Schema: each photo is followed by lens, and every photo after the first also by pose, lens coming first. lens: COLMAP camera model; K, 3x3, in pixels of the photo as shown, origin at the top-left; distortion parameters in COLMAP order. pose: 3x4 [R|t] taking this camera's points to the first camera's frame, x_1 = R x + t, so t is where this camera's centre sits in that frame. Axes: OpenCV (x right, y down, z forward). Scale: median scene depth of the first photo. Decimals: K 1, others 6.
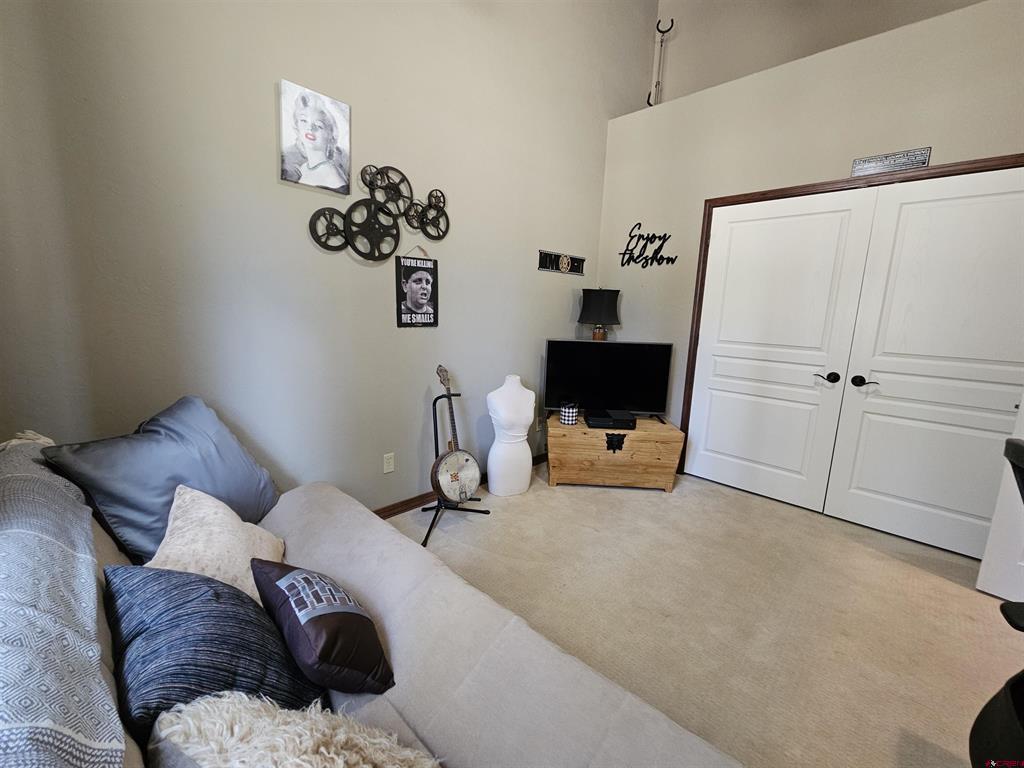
lens RADIAL K [[420.6, 0, 504.8], [0, 420.6, 381.6], [0, 0, 1]] dist [-0.001810, -0.000281]
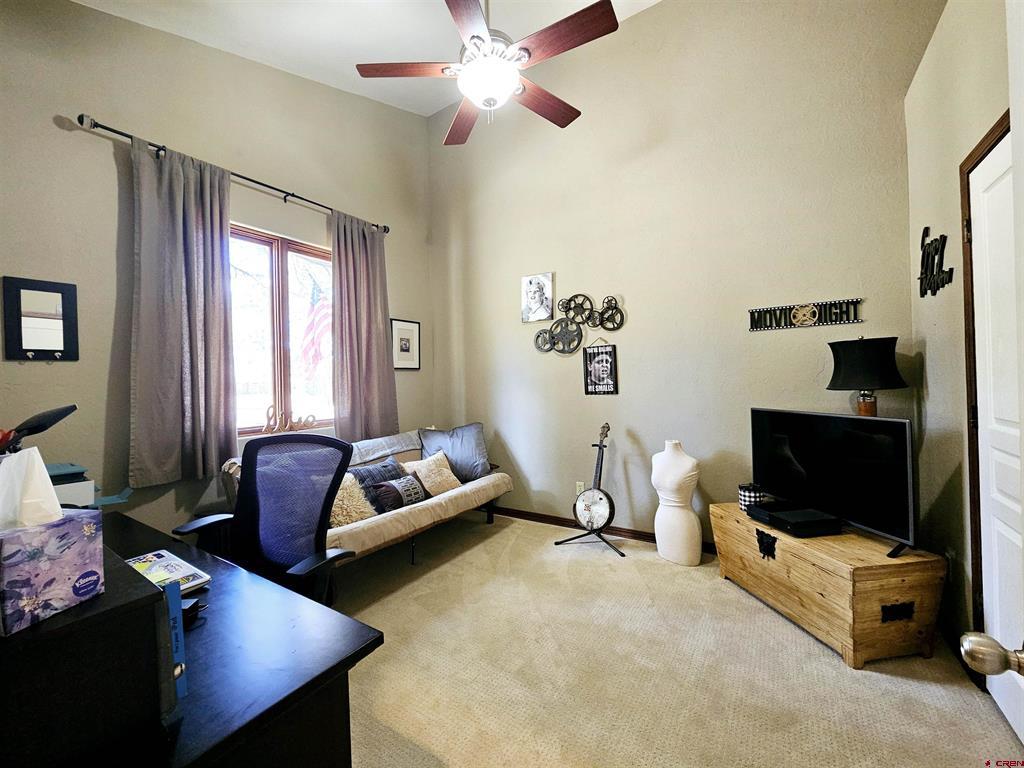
lens RADIAL K [[420.6, 0, 504.1], [0, 420.6, 380.4], [0, 0, 1]] dist [-0.001810, -0.000281]
pose [[0.198707, -0.041245, -0.979191, 1.113216], [-0.133693, 0.988634, -0.068773, -0.039088], [0.970897, 0.144577, 0.190935, 0.432950]]
